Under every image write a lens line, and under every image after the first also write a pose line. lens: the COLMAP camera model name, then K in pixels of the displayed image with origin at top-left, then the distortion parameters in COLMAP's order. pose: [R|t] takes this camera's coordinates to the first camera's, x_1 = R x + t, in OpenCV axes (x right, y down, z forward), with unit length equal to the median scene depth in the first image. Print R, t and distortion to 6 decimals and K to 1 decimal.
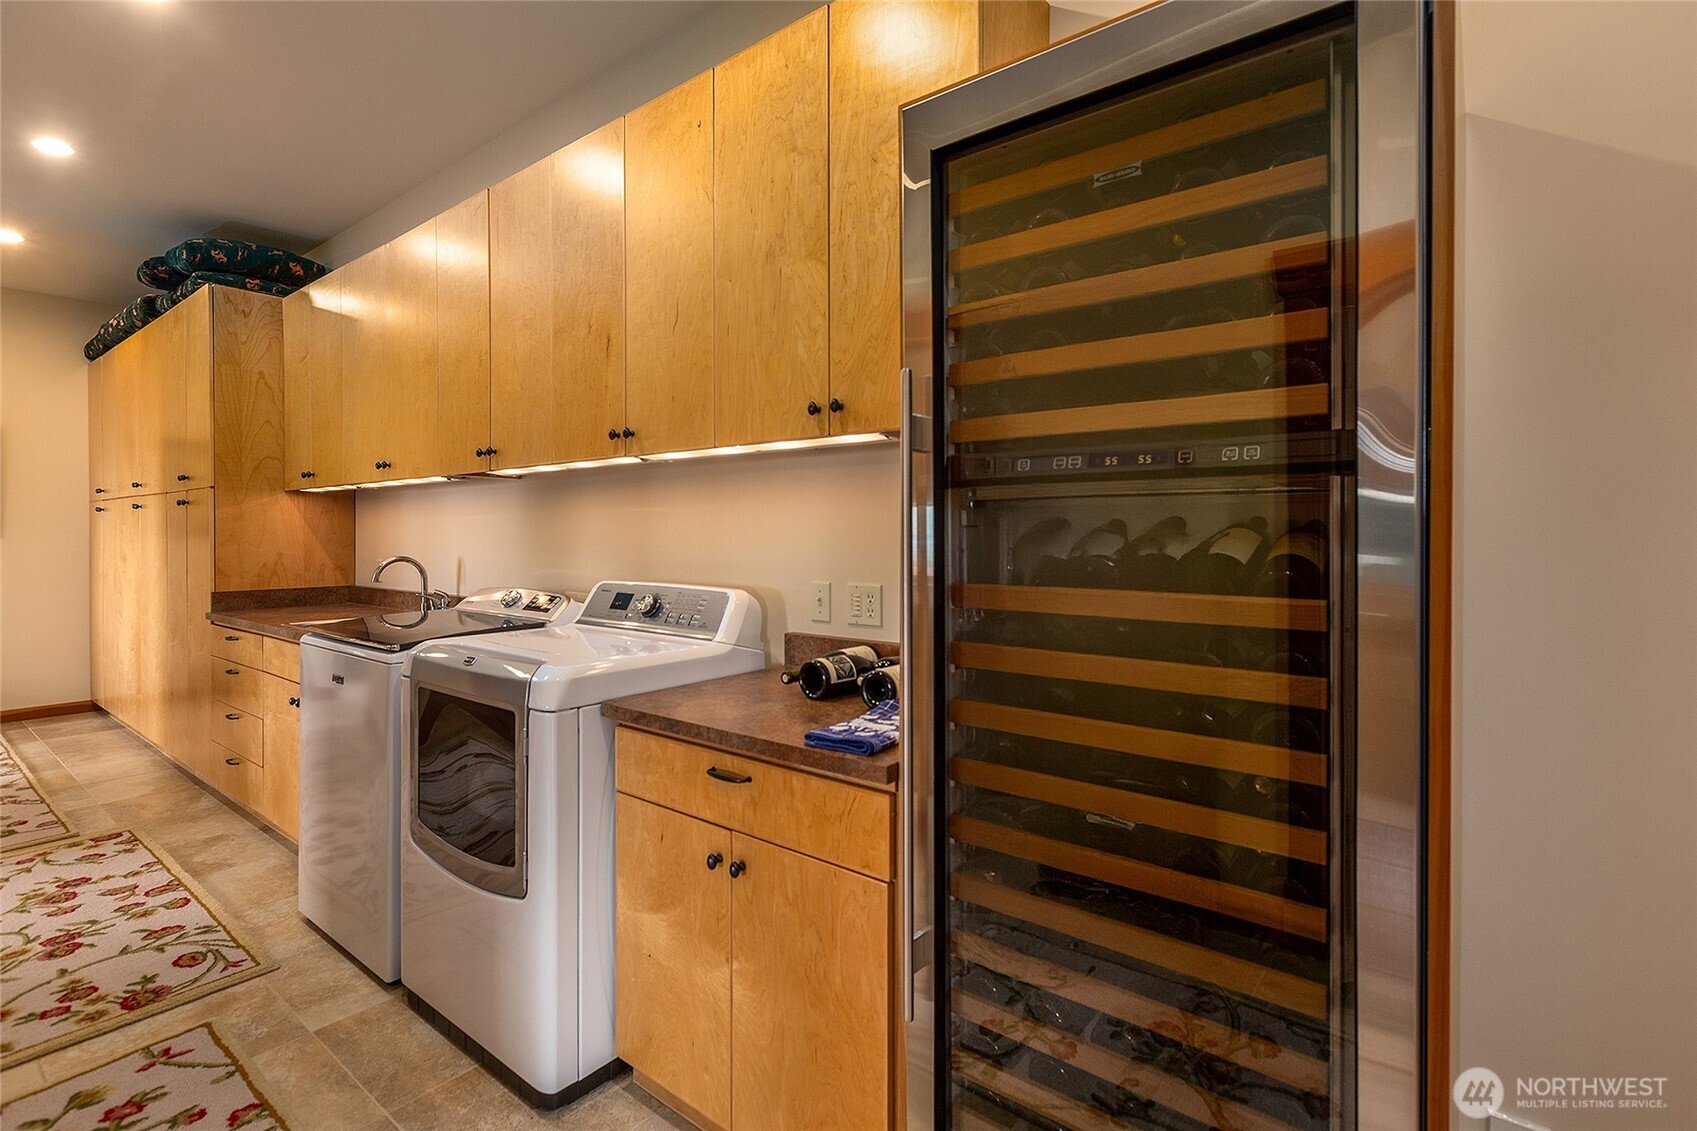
lens RADIAL K [[774.9, 0, 892.4], [0, 774.9, 572.2], [0, 0, 1]] dist [0.002779, -0.000739]
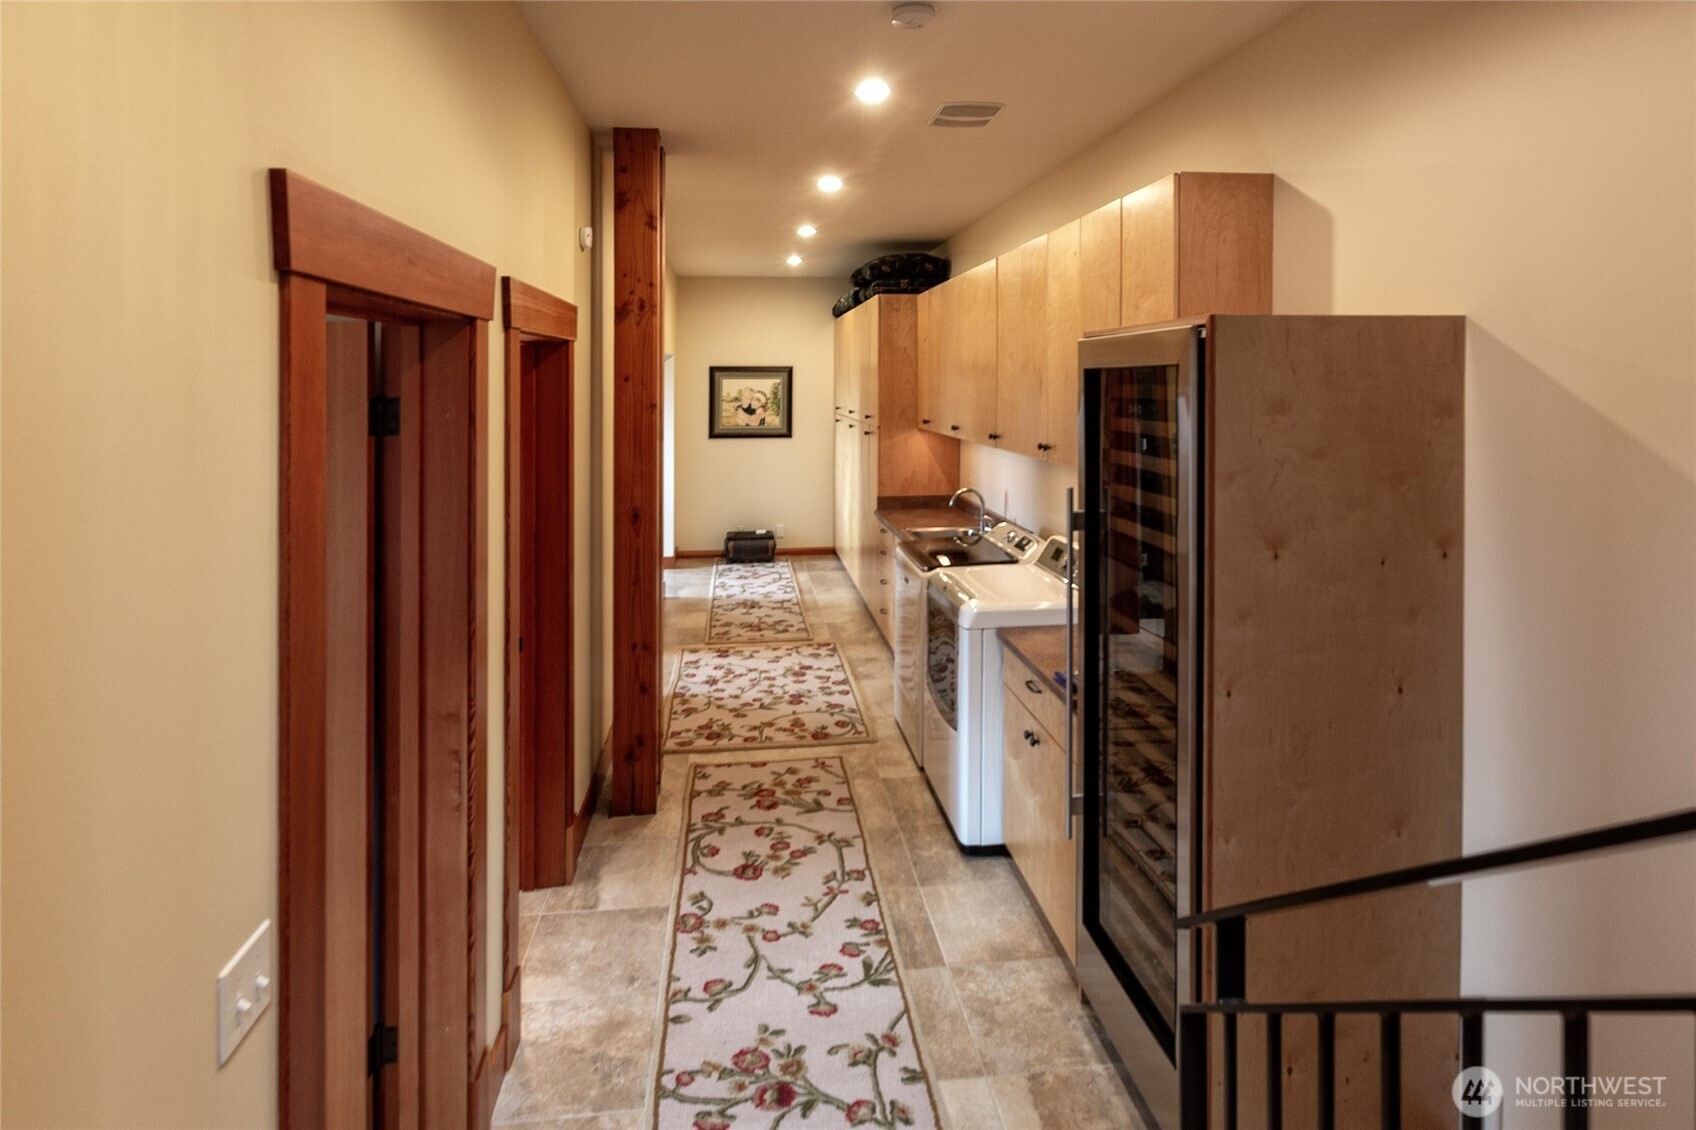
lens RADIAL K [[805.8, 0, 848.0], [0, 805.8, 565.0], [0, 0, 1]] dist [-0.002077, -0.000398]
pose [[0.702651, 0.123108, -0.700804, 0.238266], [-0.033727, 0.989574, 0.140019, -0.078876], [0.710735, -0.074749, 0.699478, -0.167316]]
